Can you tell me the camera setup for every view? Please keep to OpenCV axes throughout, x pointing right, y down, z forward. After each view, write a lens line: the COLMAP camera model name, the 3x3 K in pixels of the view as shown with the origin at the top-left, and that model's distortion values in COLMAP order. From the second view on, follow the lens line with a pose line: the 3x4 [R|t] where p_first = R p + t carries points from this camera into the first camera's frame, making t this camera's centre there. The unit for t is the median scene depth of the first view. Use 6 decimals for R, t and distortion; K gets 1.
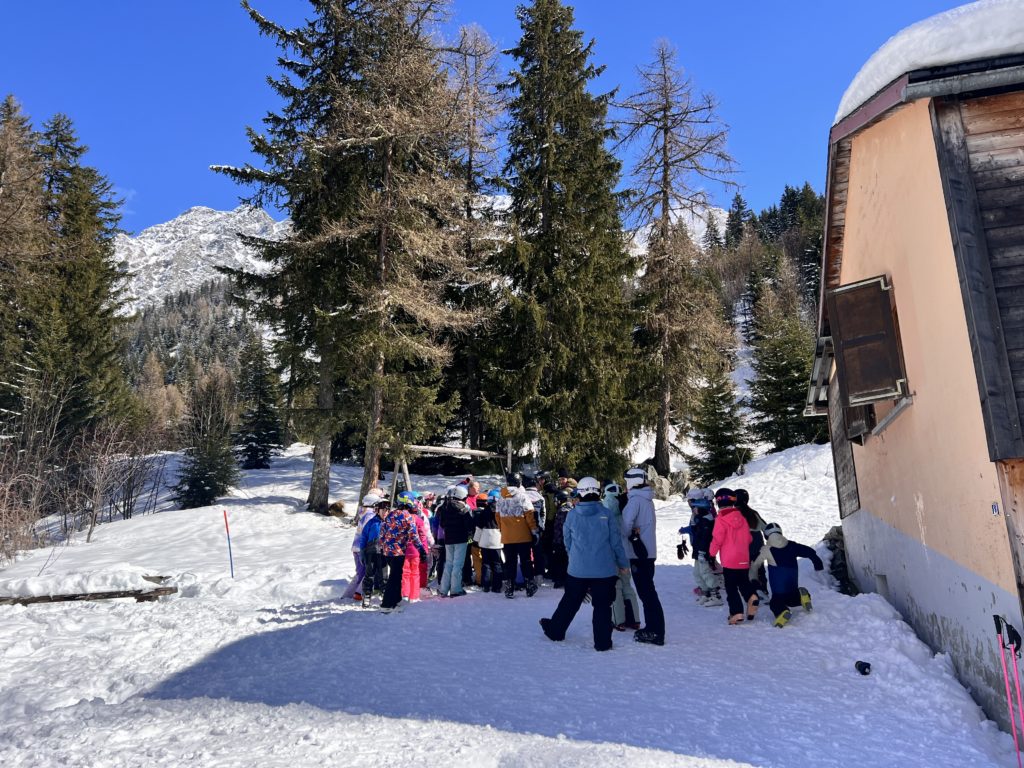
lens RADIAL K [[759.8, 0, 502.7], [0, 759.8, 379.9], [0, 0, 1]] dist [0.044280, -0.051844]
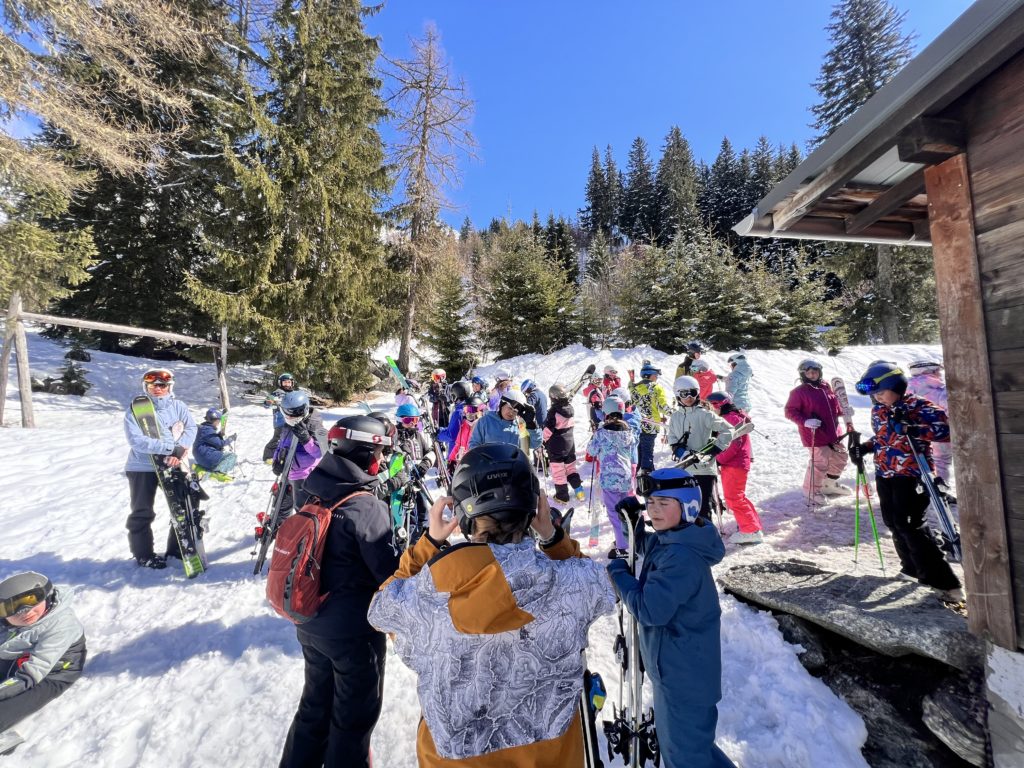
lens RADIAL K [[405.8, 0, 509.5], [0, 405.8, 399.3], [0, 0, 1]] dist [-0.012068, 0.000099]
pose [[0.905176, 0.031354, 0.423879, 0.124886], [-0.111434, 0.979897, 0.165481, 0.052110], [-0.410169, -0.197024, 0.890473, 0.463011]]
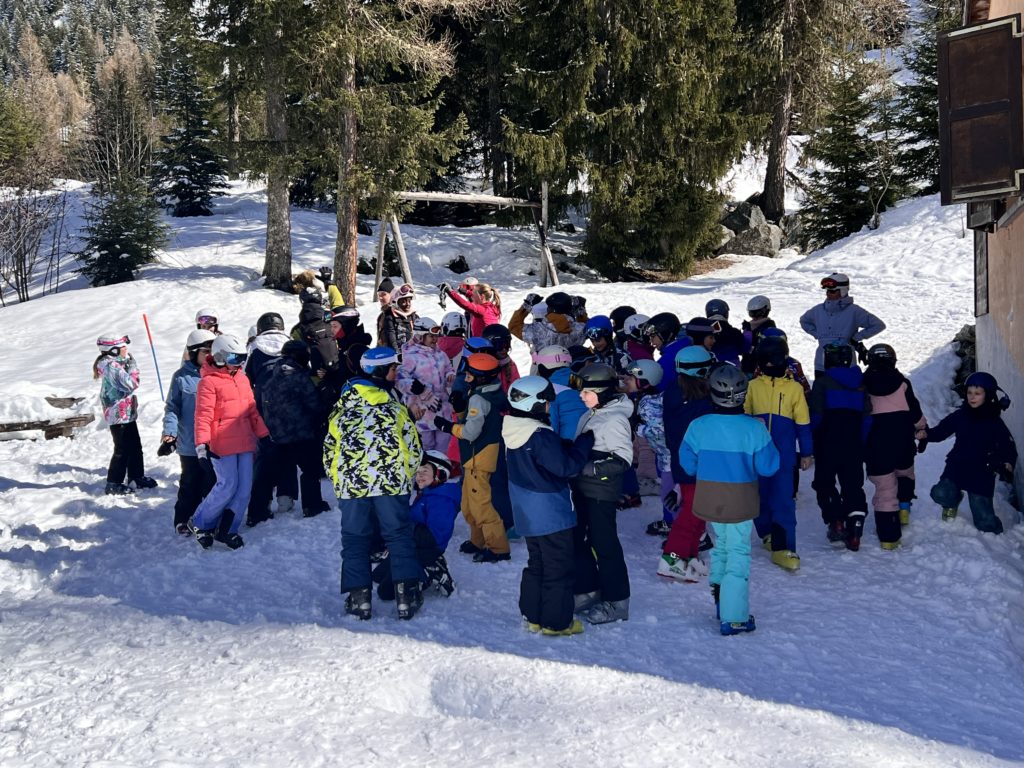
lens RADIAL K [[1115.8, 0, 502.9], [0, 1115.8, 391.0], [0, 0, 1]] dist [0.005623, 0.000000]
pose [[0.998680, -0.009206, -0.050535, 0.022724], [0.023433, 0.957123, 0.288731, -0.033491], [0.045710, -0.289534, 0.956076, -0.028231]]
